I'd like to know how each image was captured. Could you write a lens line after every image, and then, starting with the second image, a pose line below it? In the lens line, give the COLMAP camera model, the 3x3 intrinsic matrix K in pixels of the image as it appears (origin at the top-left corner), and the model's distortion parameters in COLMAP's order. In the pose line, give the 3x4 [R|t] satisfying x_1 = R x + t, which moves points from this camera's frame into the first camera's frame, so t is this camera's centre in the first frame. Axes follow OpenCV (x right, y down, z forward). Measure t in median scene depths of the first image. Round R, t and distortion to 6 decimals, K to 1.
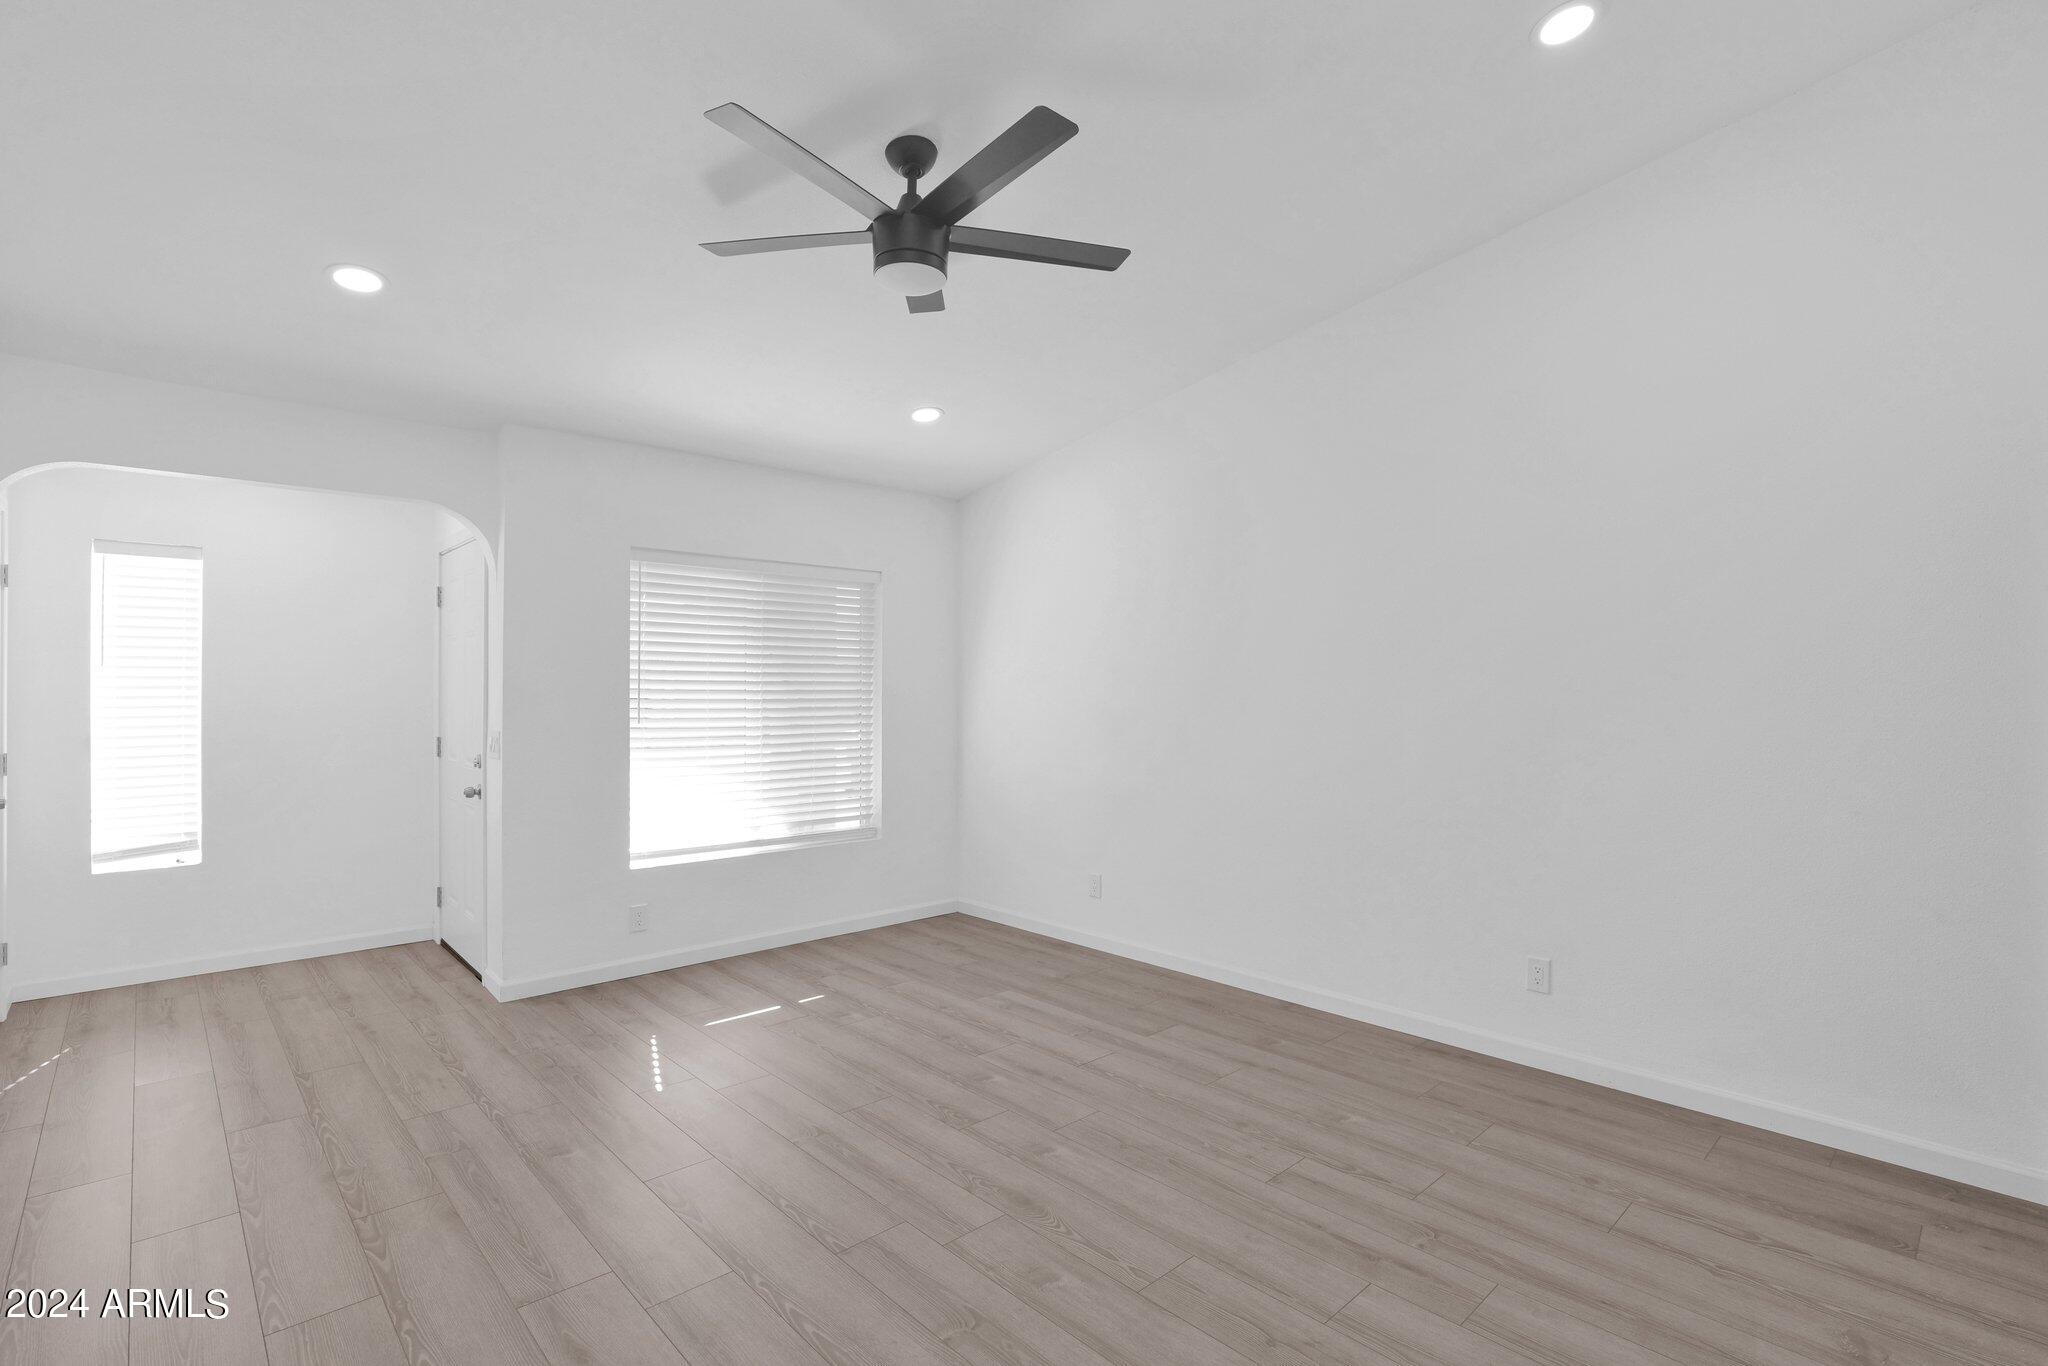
lens RADIAL K [[954.0, 0, 1028.5], [0, 954.0, 690.6], [0, 0, 1]] dist [-0.005665, 0.000213]
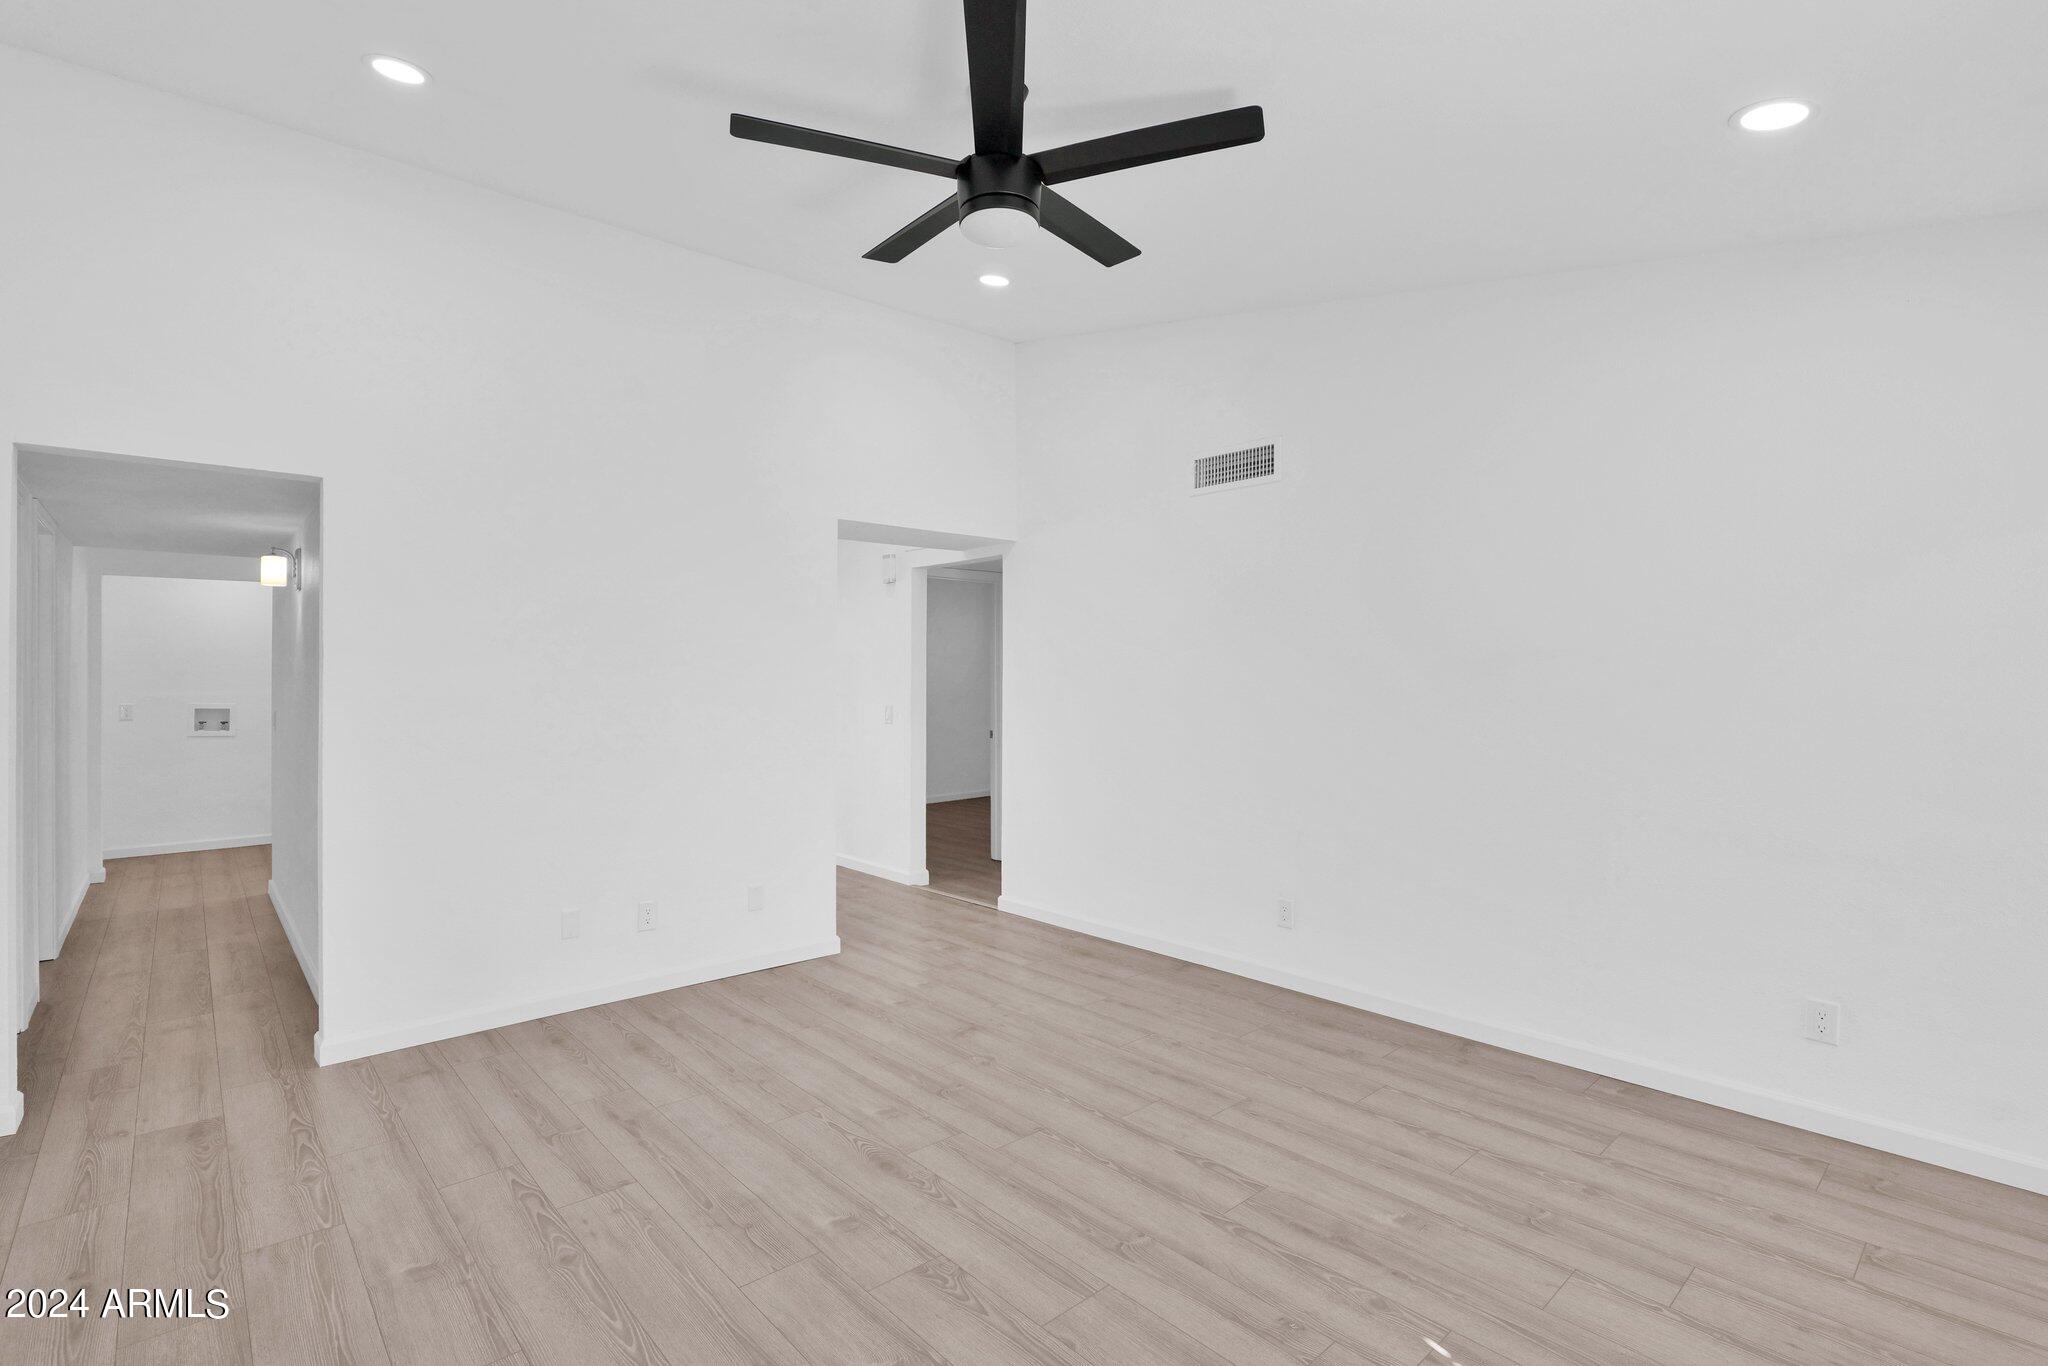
lens RADIAL K [[954.0, 0, 1029.4], [0, 954.0, 684.1], [0, 0, 1]] dist [-0.005665, 0.000213]
pose [[-0.999890, 0.000520, 0.014795, -0.151566], [0.000570, 0.999994, 0.003403, -0.002722], [-0.014794, 0.003411, -0.999885, 1.728462]]
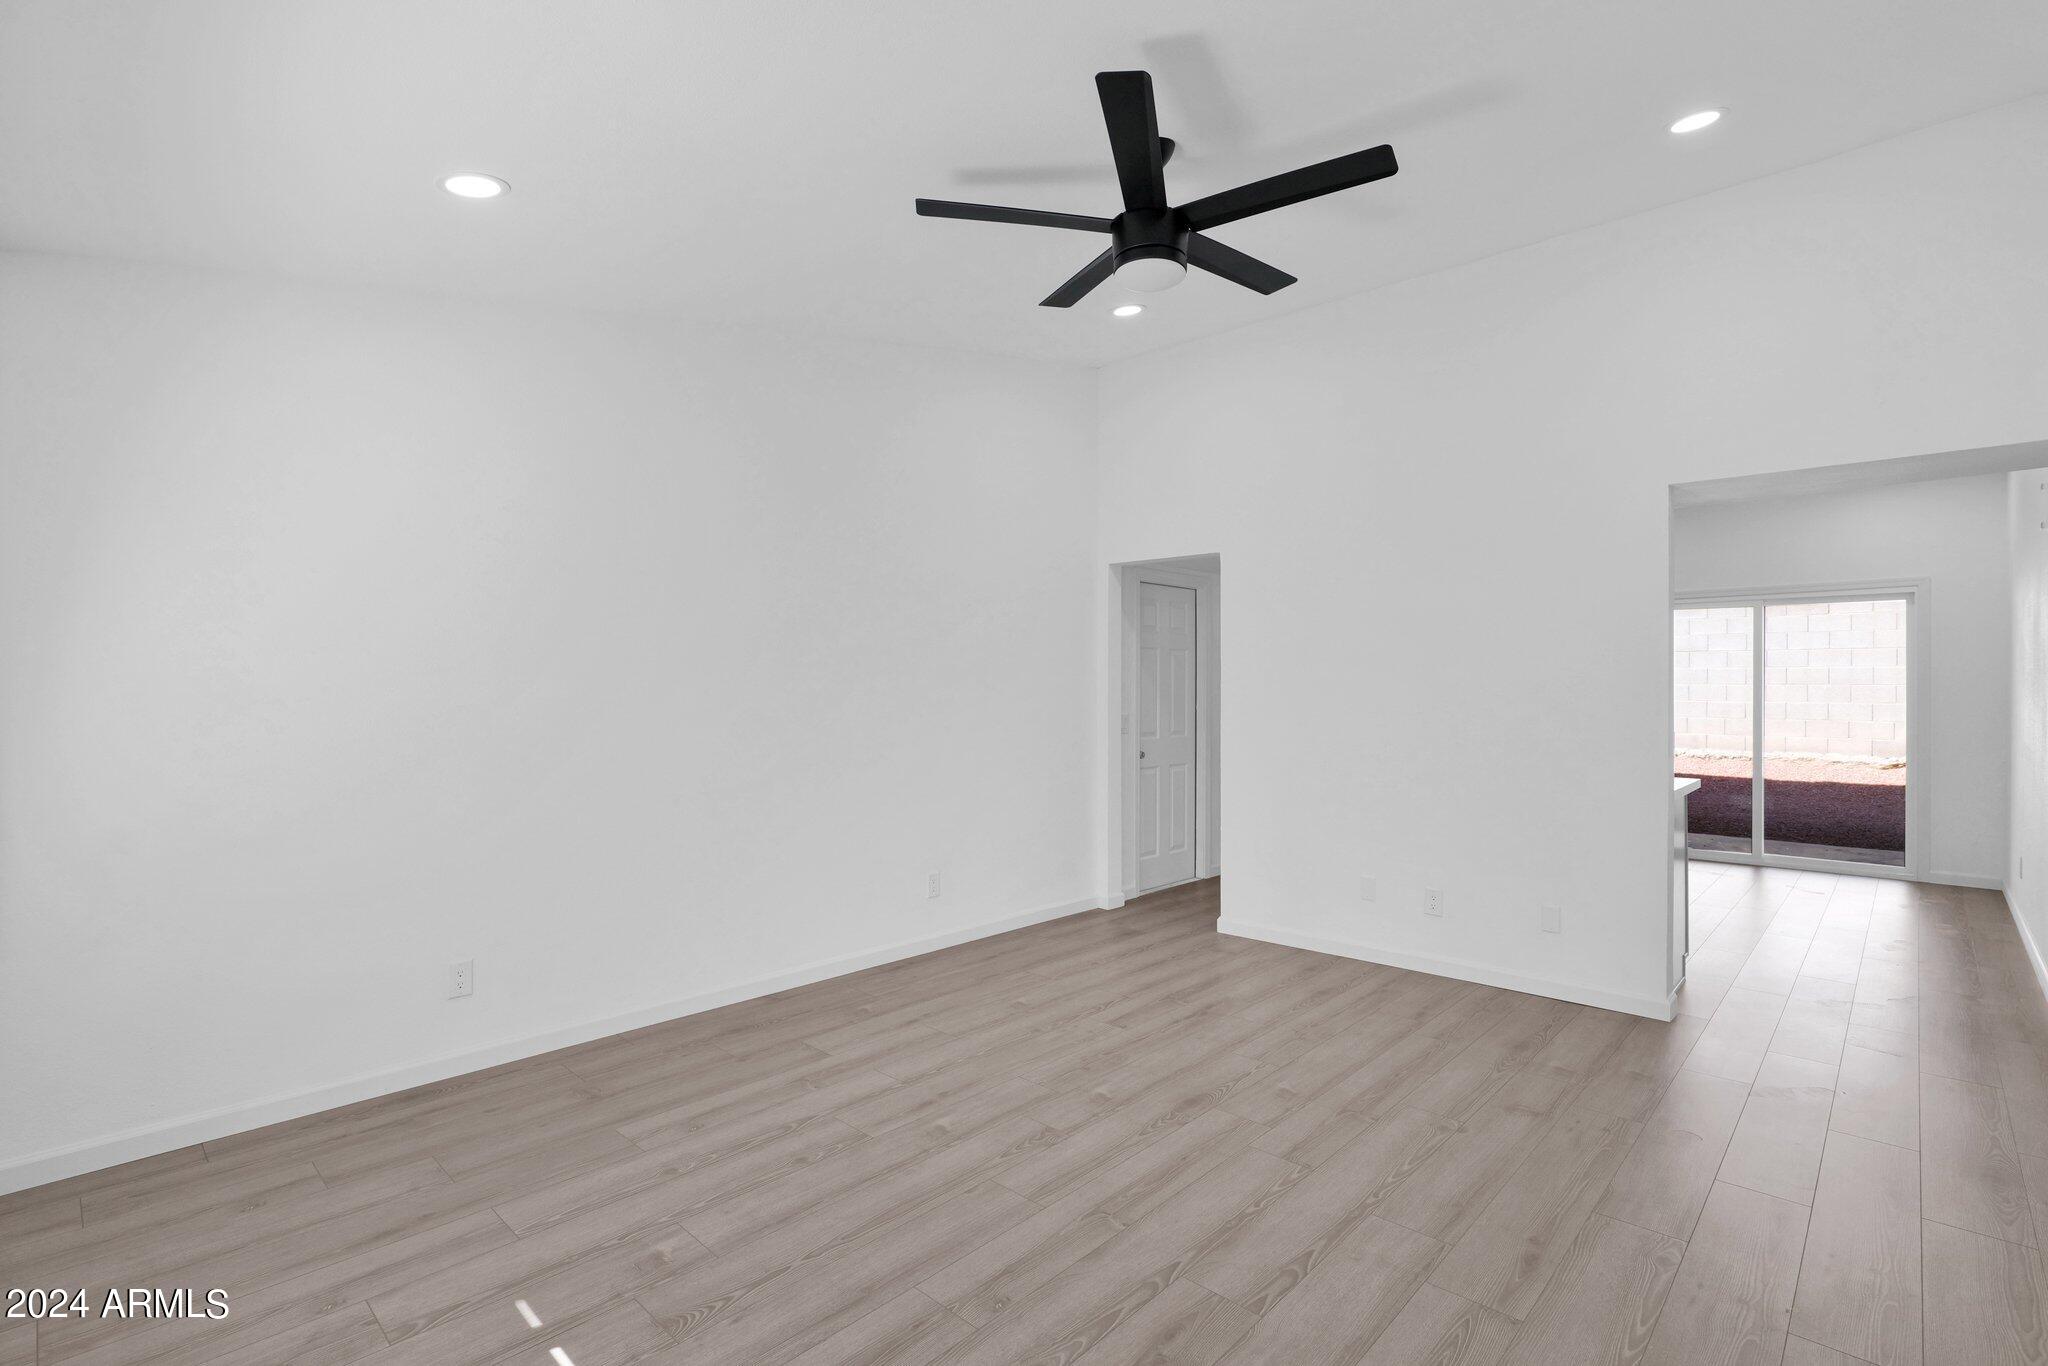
lens RADIAL K [[954.0, 0, 1034.1], [0, 954.0, 680.0], [0, 0, 1]] dist [-0.005665, 0.000213]
pose [[-0.069299, 0.008153, 0.997563, -1.017142], [-0.001458, 0.999965, -0.008274, 0.006037], [-0.997595, -0.002028, -0.069284, 1.080868]]
